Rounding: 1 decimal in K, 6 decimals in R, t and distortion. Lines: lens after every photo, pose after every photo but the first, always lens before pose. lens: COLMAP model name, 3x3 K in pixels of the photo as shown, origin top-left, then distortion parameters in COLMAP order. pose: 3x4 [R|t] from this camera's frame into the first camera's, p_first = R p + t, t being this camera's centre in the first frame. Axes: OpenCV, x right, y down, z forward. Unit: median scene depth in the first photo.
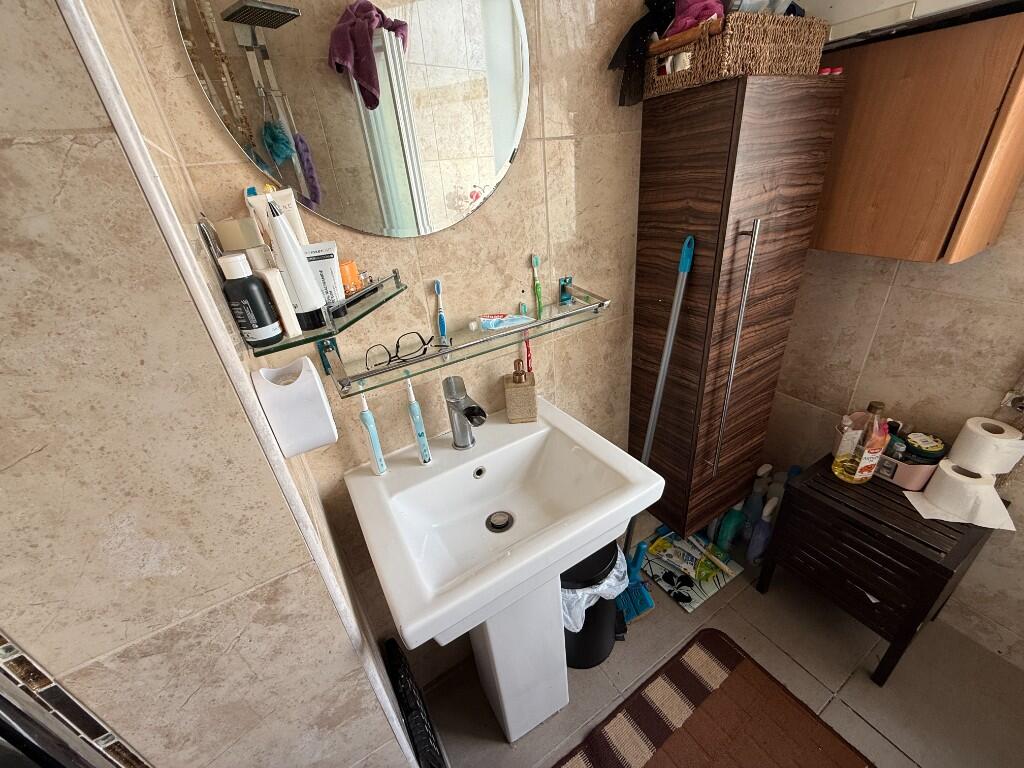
lens RADIAL K [[413.0, 0, 512.0], [0, 413.0, 384.0], [0, 0, 1]] dist [0.001844, 0.000408]
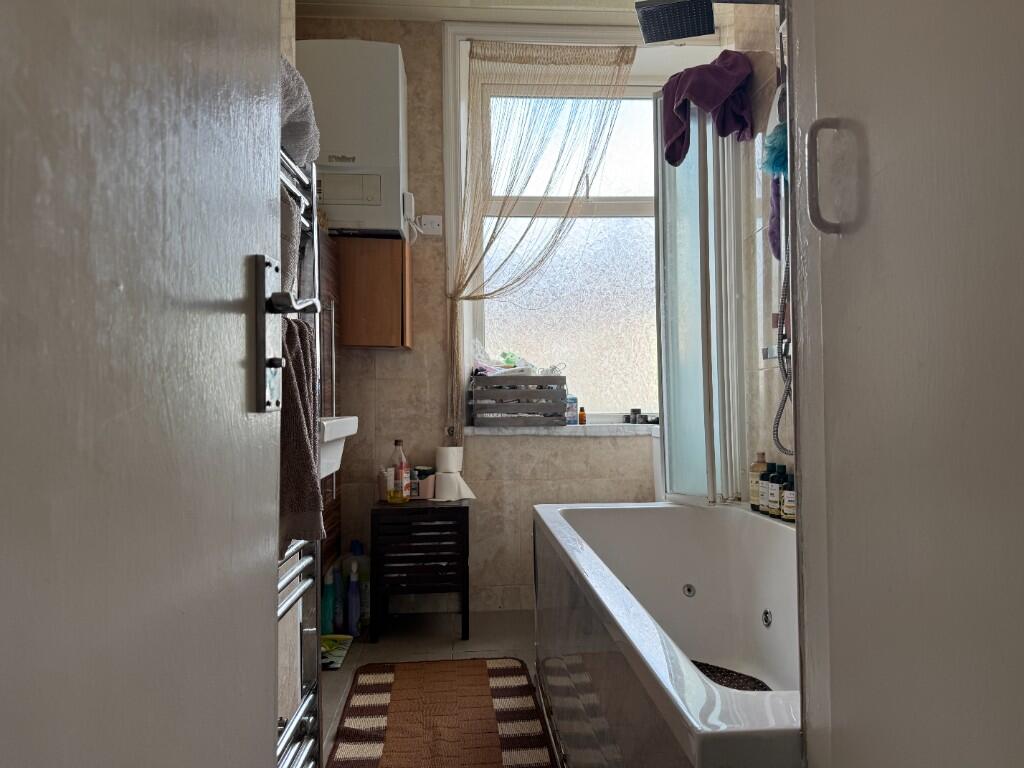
lens RADIAL K [[712.8, 0, 512.0], [0, 712.8, 384.0], [0, 0, 1]] dist [0.067619, -0.001823]
pose [[0.453973, 0.108710, 0.884359, -1.208739], [0.396987, 0.863894, -0.309982, 0.805021], [-0.797690, 0.491803, 0.349028, -0.333593]]
